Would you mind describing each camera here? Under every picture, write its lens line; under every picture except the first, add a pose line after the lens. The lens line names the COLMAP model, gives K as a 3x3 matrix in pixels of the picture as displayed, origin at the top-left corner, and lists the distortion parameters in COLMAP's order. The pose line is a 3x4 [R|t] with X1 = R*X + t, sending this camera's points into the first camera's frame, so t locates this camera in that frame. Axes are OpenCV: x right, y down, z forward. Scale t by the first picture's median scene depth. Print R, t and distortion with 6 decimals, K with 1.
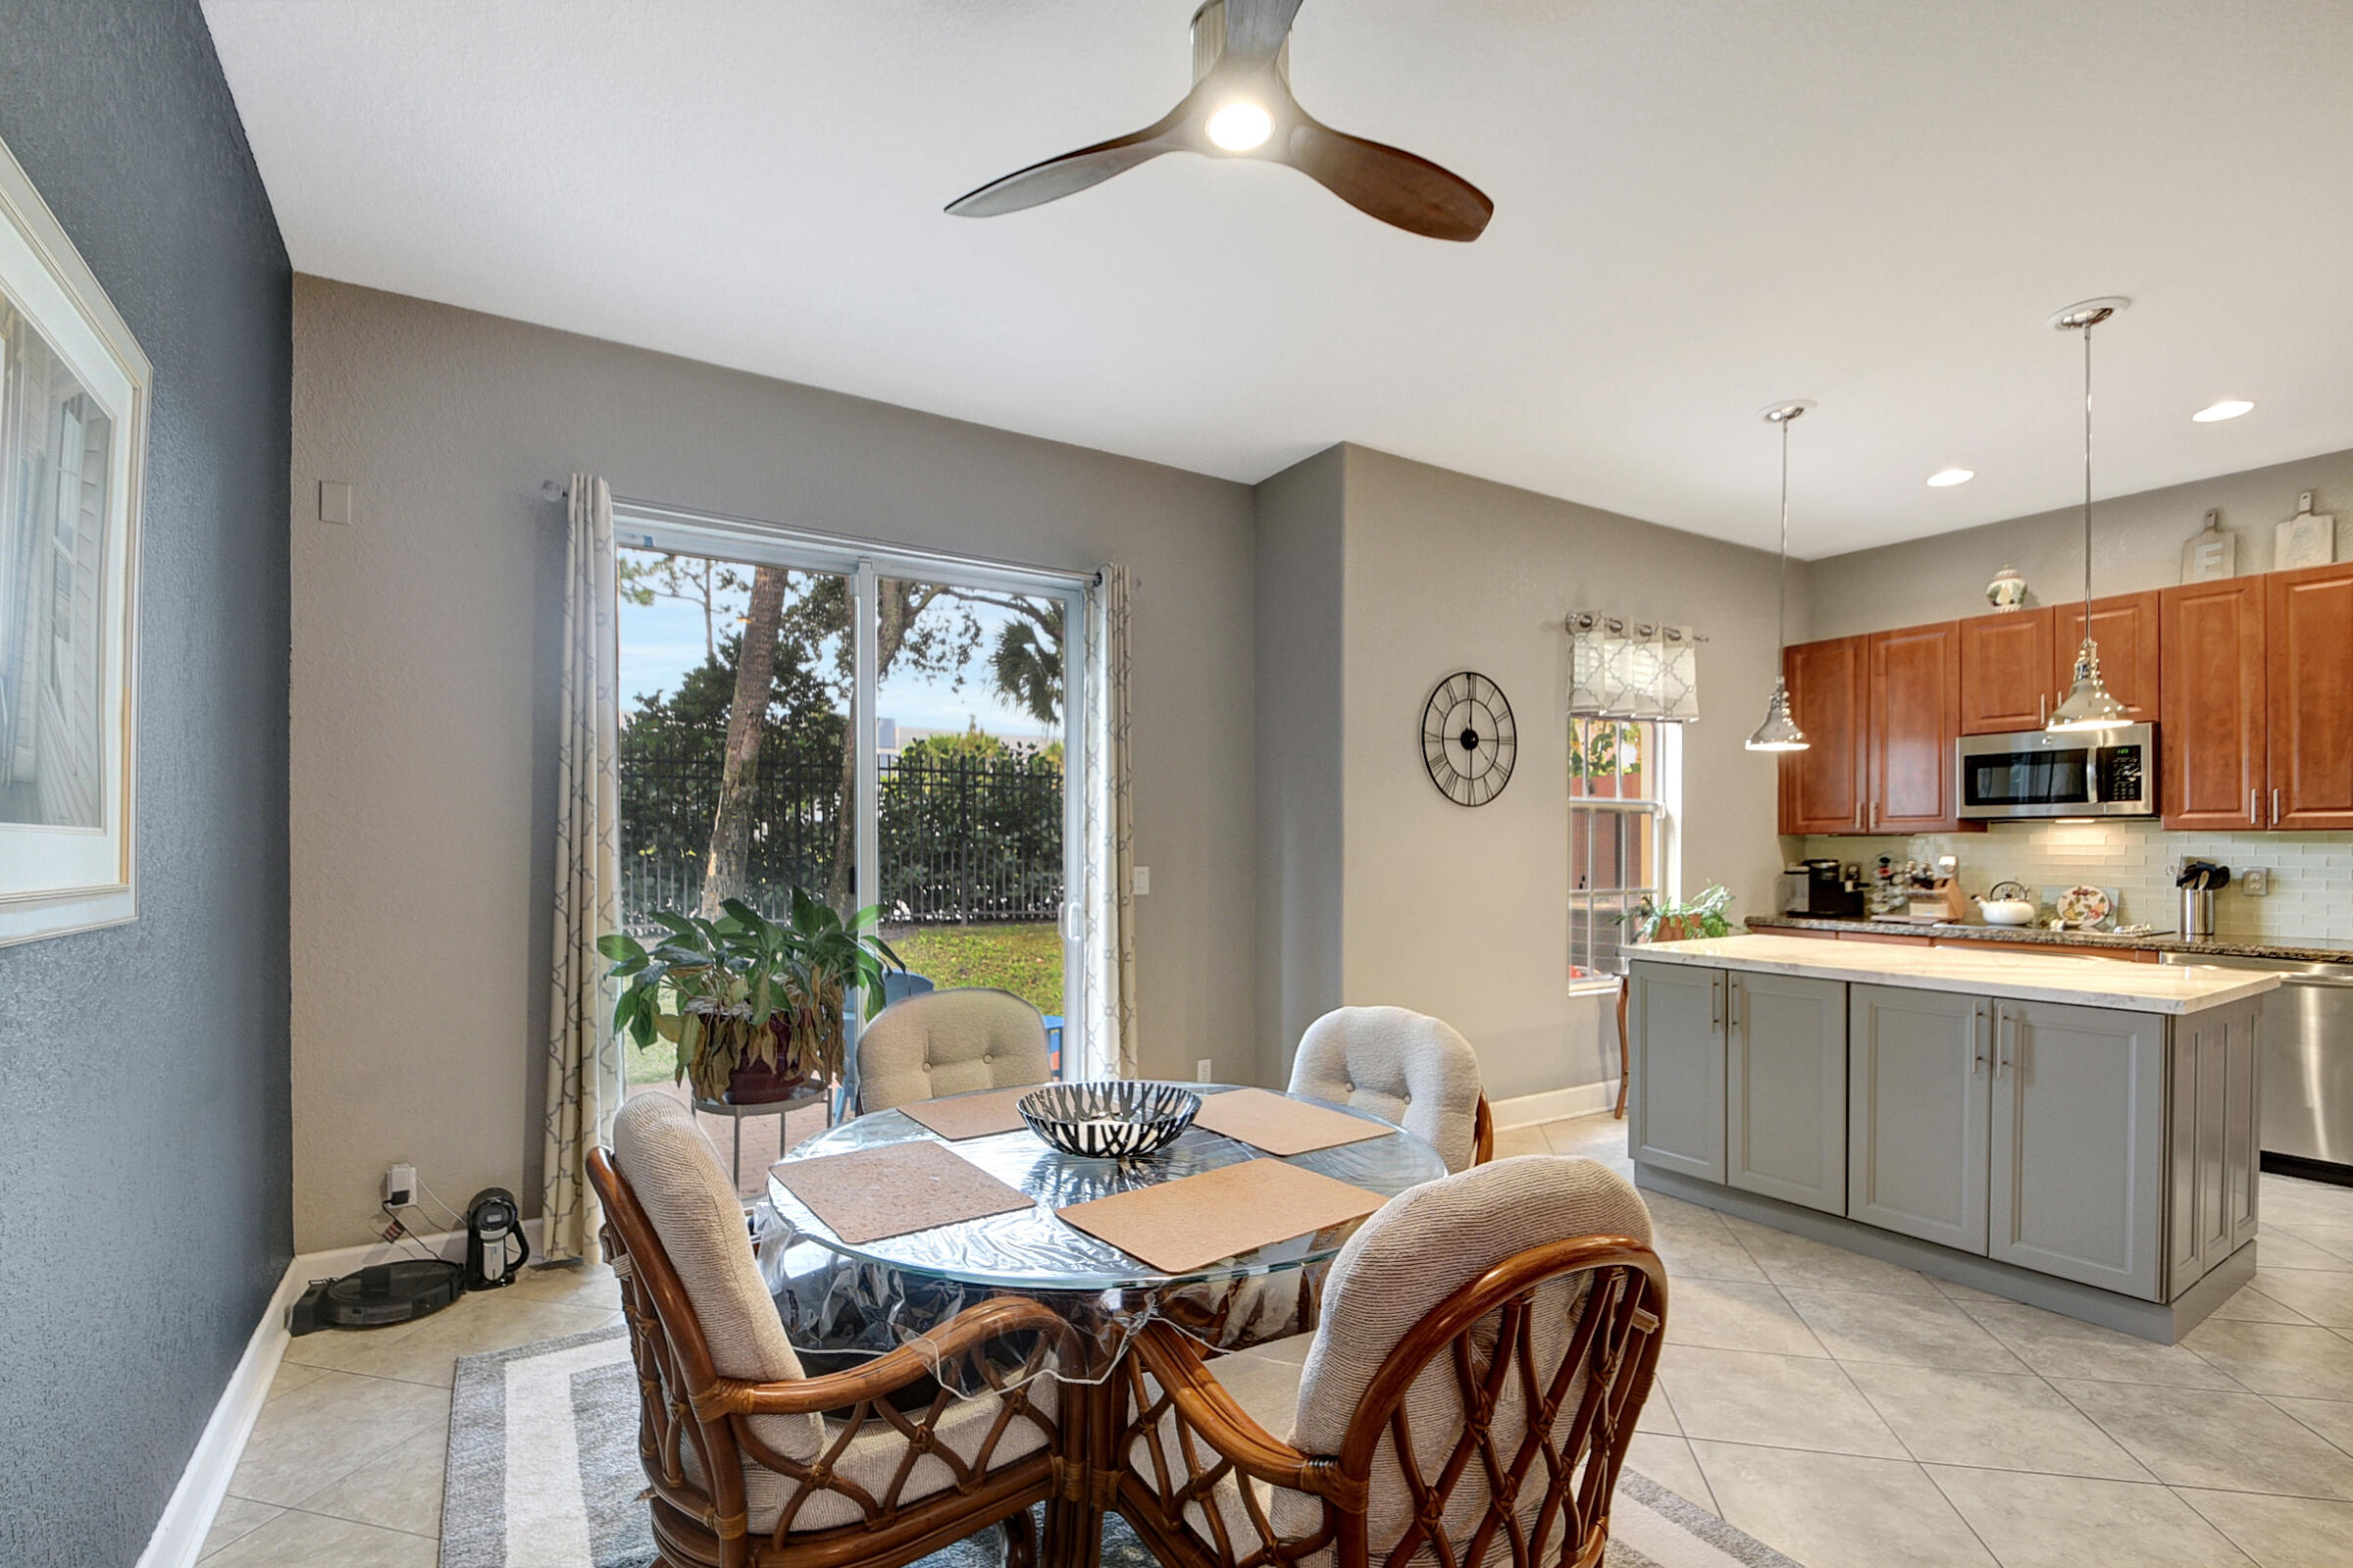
lens RADIAL K [[1060.5, 0, 1171.7], [0, 1060.5, 846.0], [0, 0, 1]] dist [0.013495, -0.013205]
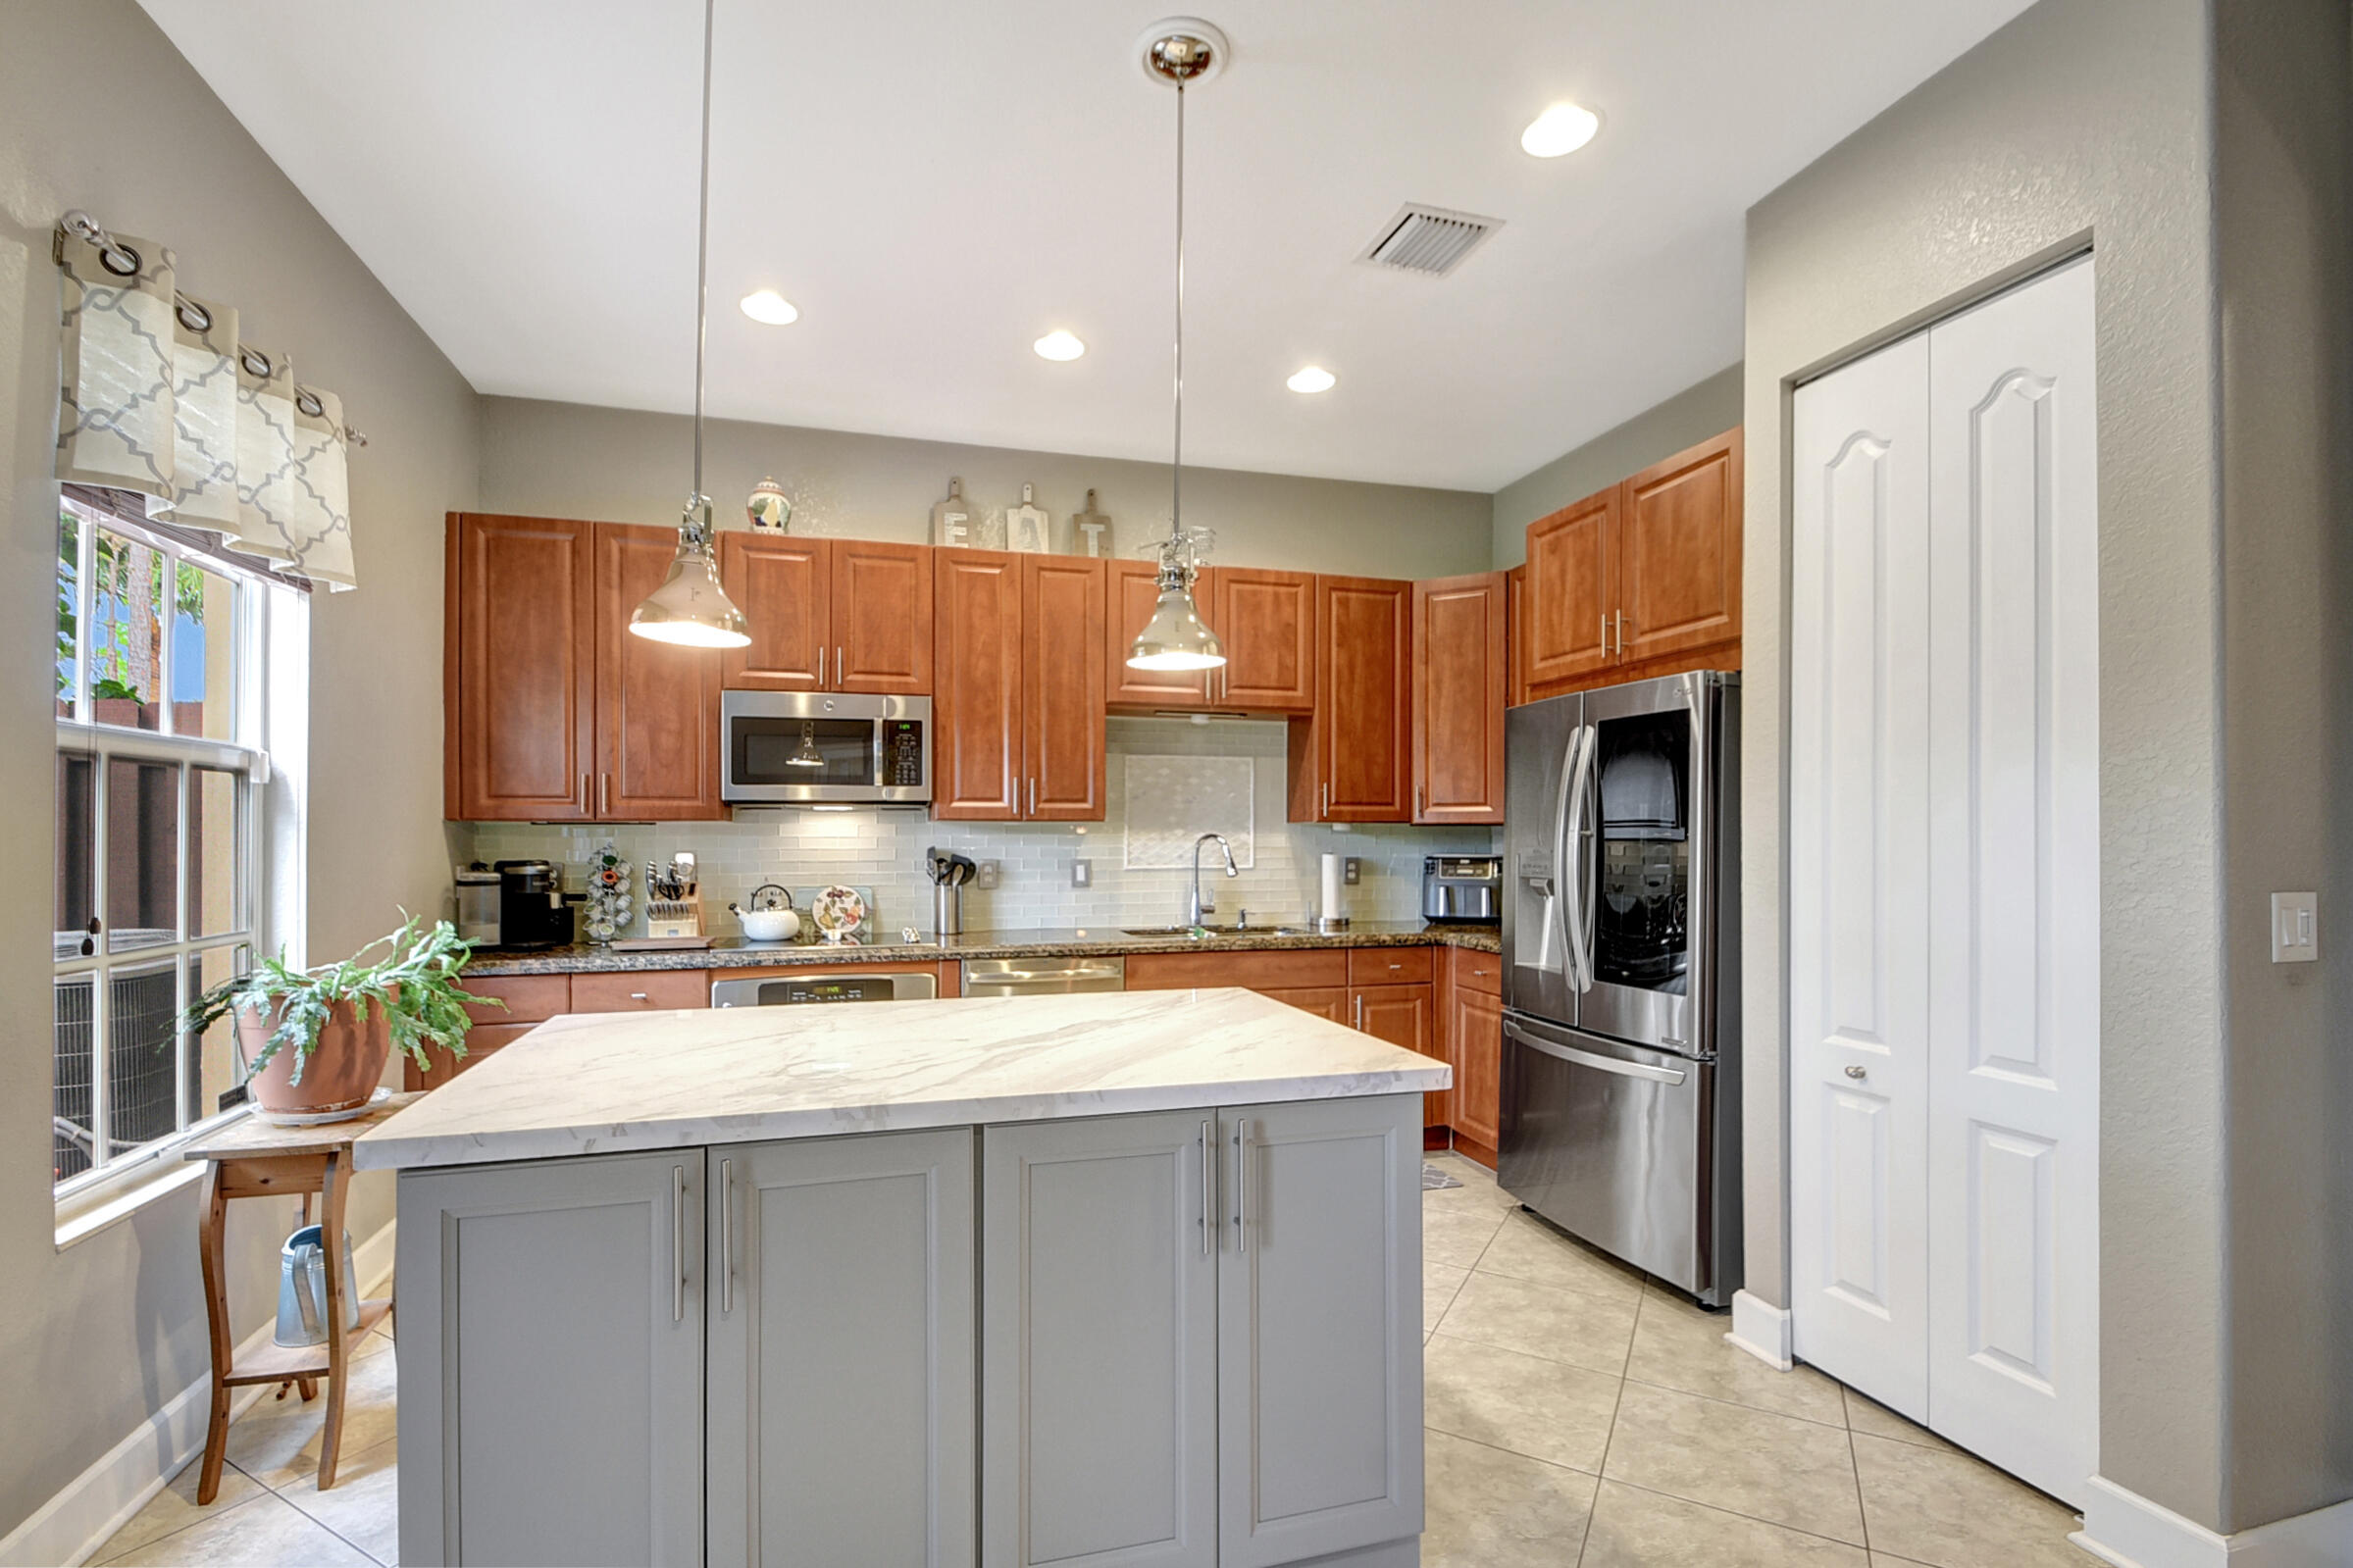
lens RADIAL K [[1056.8, 0, 1164.1], [0, 1056.8, 826.4], [0, 0, 1]] dist [-0.000726, -0.000757]
pose [[0.285887, 0.007115, 0.958237, 0.144833], [0.002795, 0.999962, -0.008259, -0.001682], [-0.958259, 0.005040, 0.285856, 0.558961]]
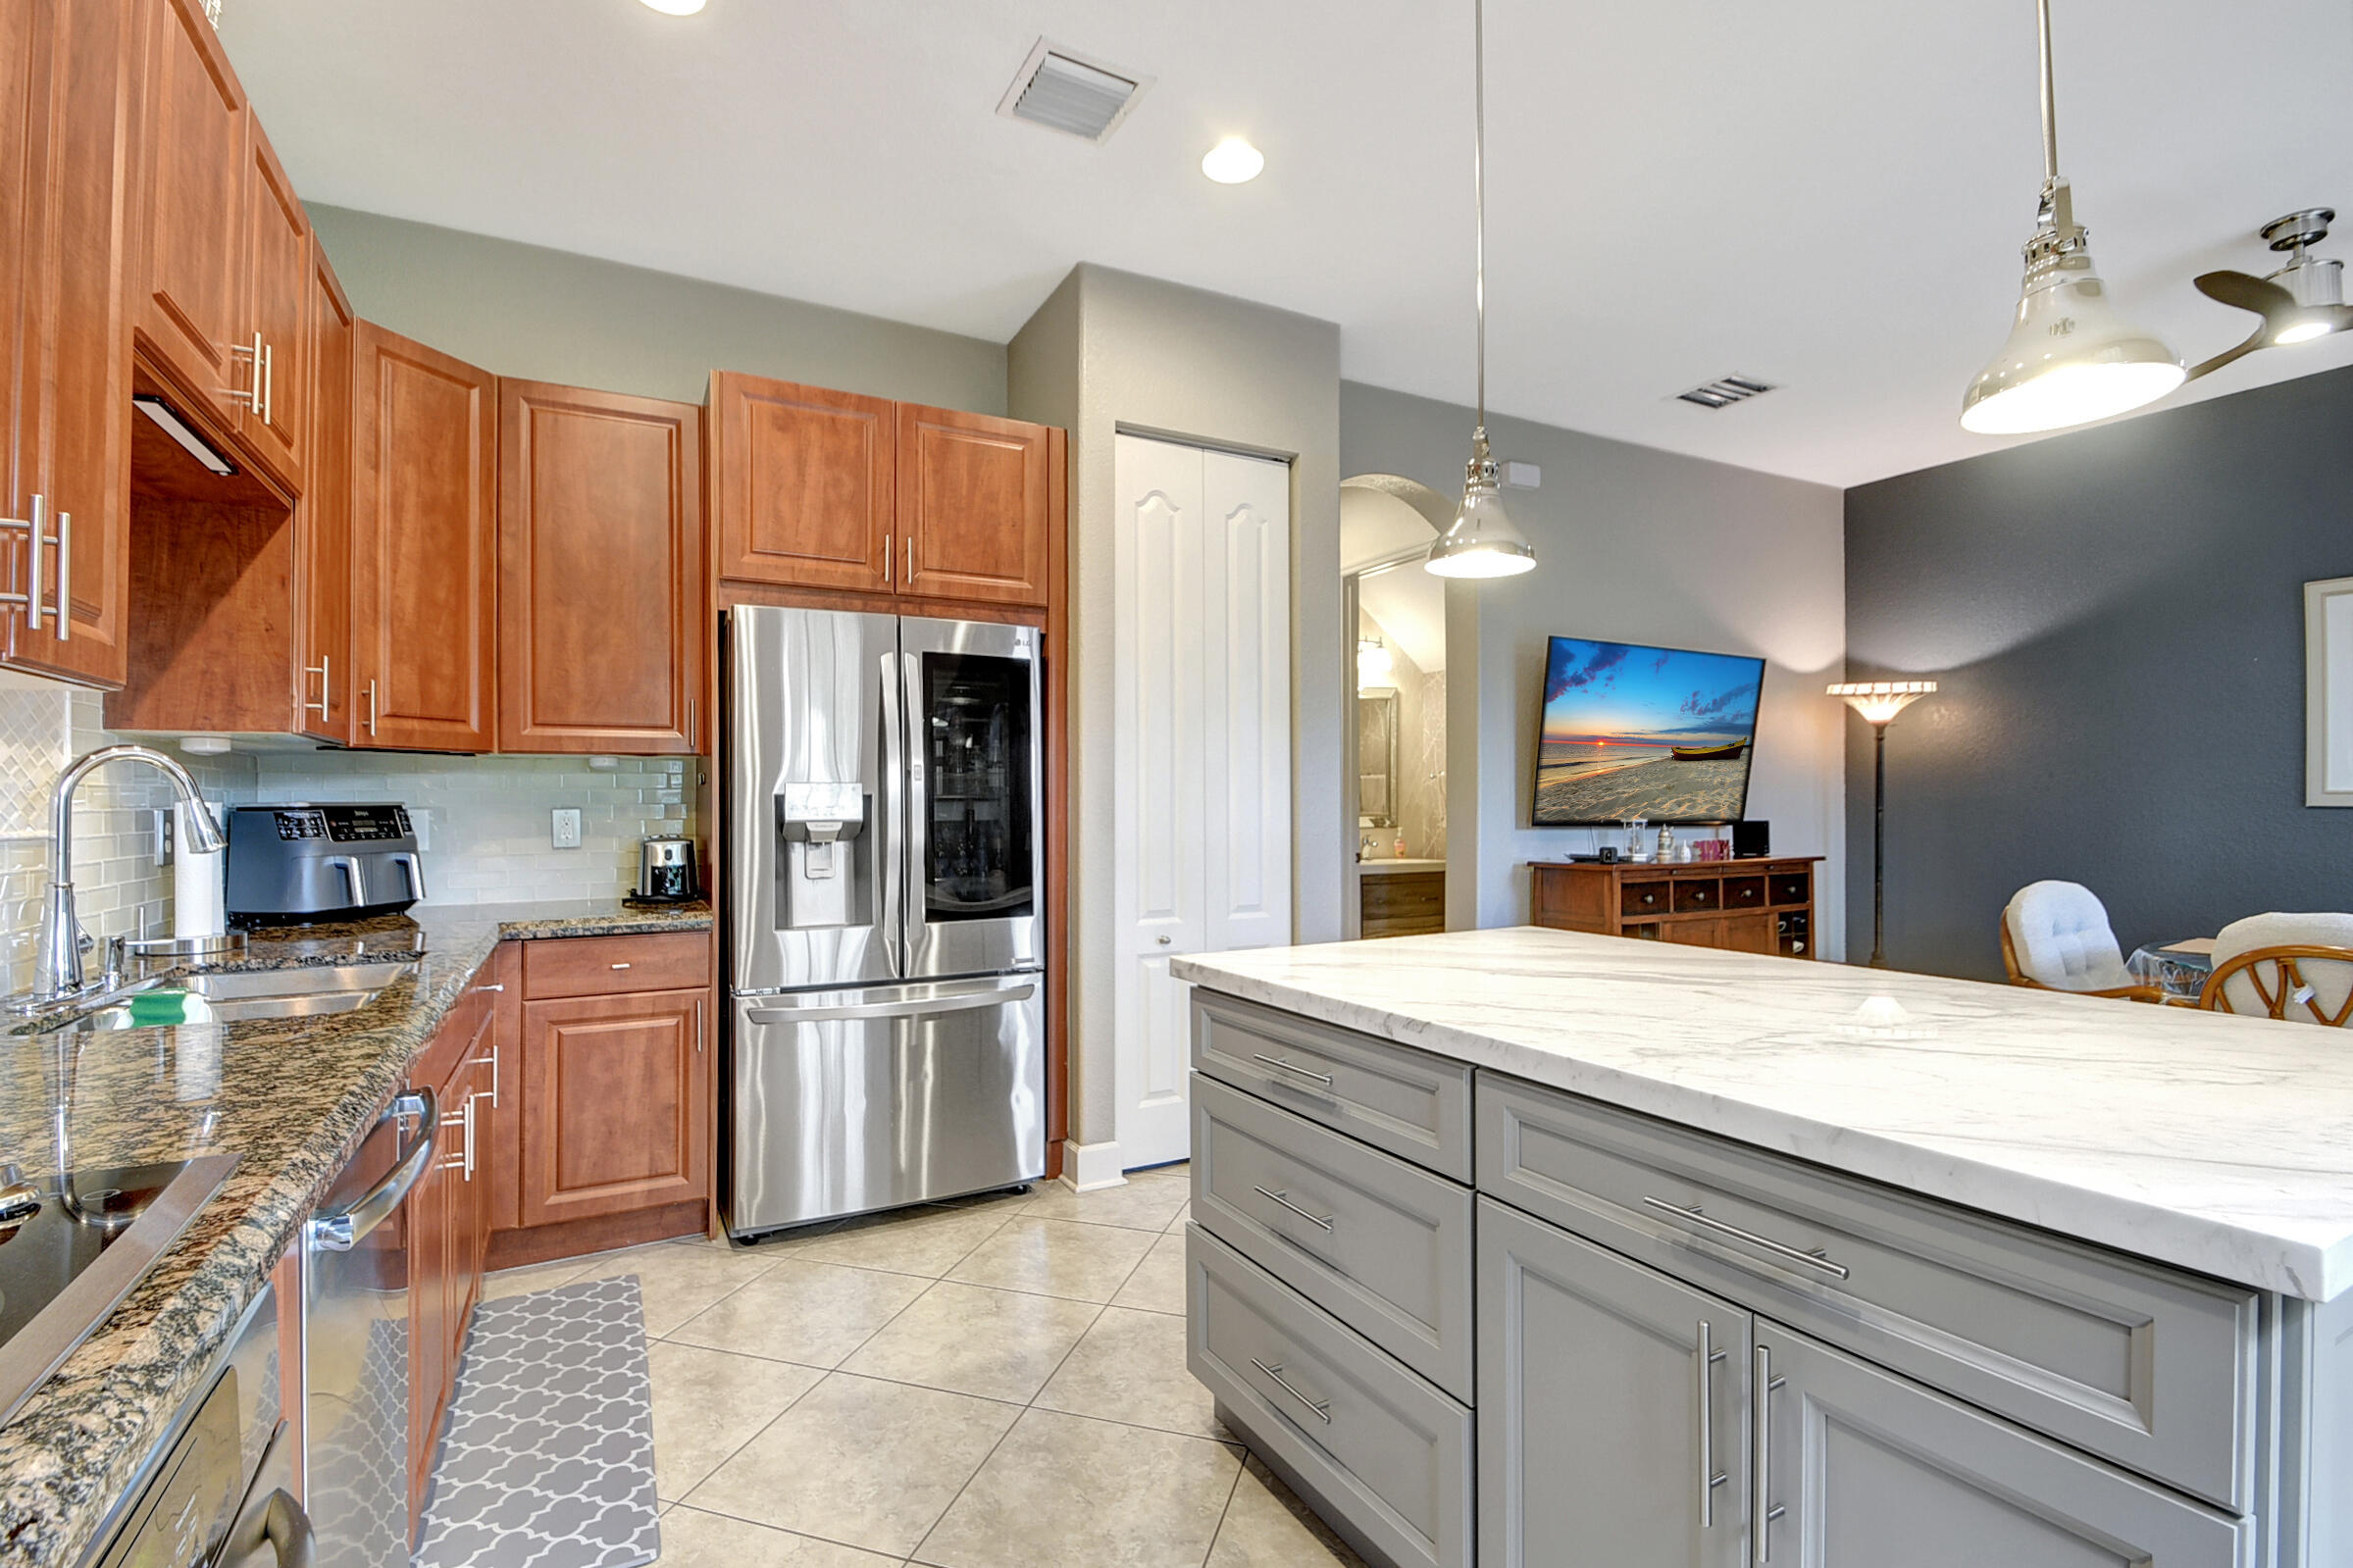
lens RADIAL K [[1078.3, 0, 1170.4], [0, 1078.3, 800.5], [0, 0, 1]] dist [0.021459, -0.022289]
pose [[-0.996509, 0.002308, 0.083450, 0.679172], [0.002315, 0.999997, -0.000005, 0.018087], [-0.083450, 0.000188, -0.996512, 1.143563]]
